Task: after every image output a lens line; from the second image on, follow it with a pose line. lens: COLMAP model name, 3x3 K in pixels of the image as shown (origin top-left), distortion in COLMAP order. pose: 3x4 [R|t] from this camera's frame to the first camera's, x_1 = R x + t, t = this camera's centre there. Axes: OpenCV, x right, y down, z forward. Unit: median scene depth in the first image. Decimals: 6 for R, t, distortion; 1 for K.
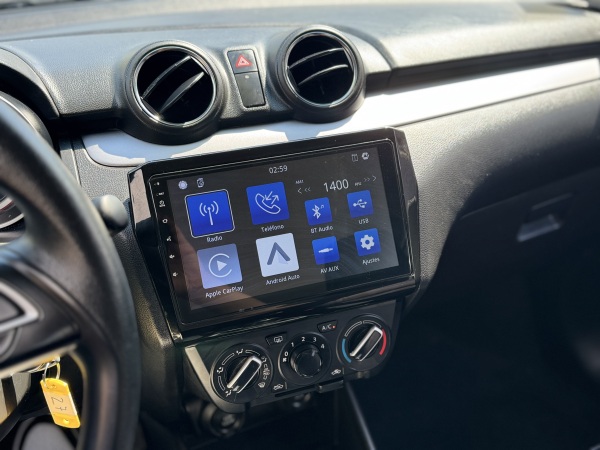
lens RADIAL K [[598.0, 0, 300.0], [0, 598.0, 225.0], [0, 0, 1]] dist [0.115137, -0.242935]
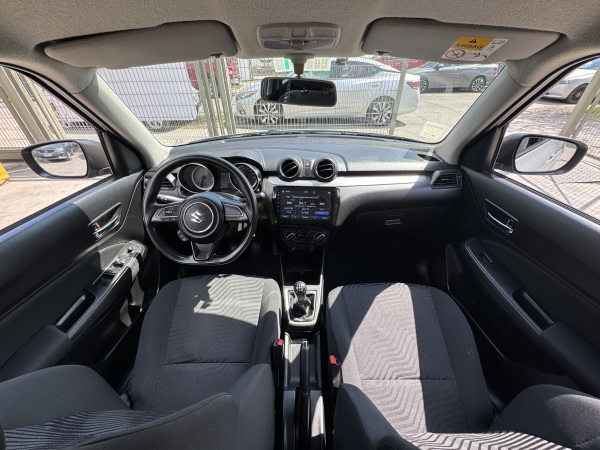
lens RADIAL K [[239.5, 0, 300.0], [0, 239.5, 225.0], [0, 0, 1]] dist [0.001229, 0.000250]
pose [[0.918480, 0.242644, -0.312280, 0.489121], [-0.204539, 0.967296, 0.150006, -0.106573], [0.338465, -0.073904, 0.938072, -0.605234]]
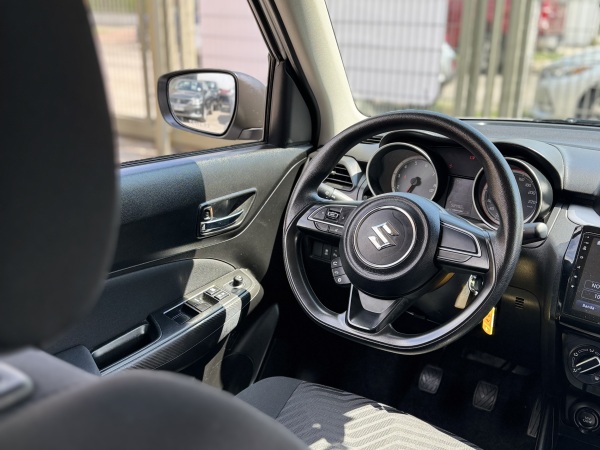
lens RADIAL K [[626.2, 0, 300.0], [0, 626.2, 225.0], [0, 0, 1]] dist [0.130506, -0.278315]
pose [[0.541708, 0.320361, -0.777124, 0.674056], [-0.432575, 0.898950, 0.069048, 0.123289], [0.720716, 0.298760, 0.625548, -0.719241]]
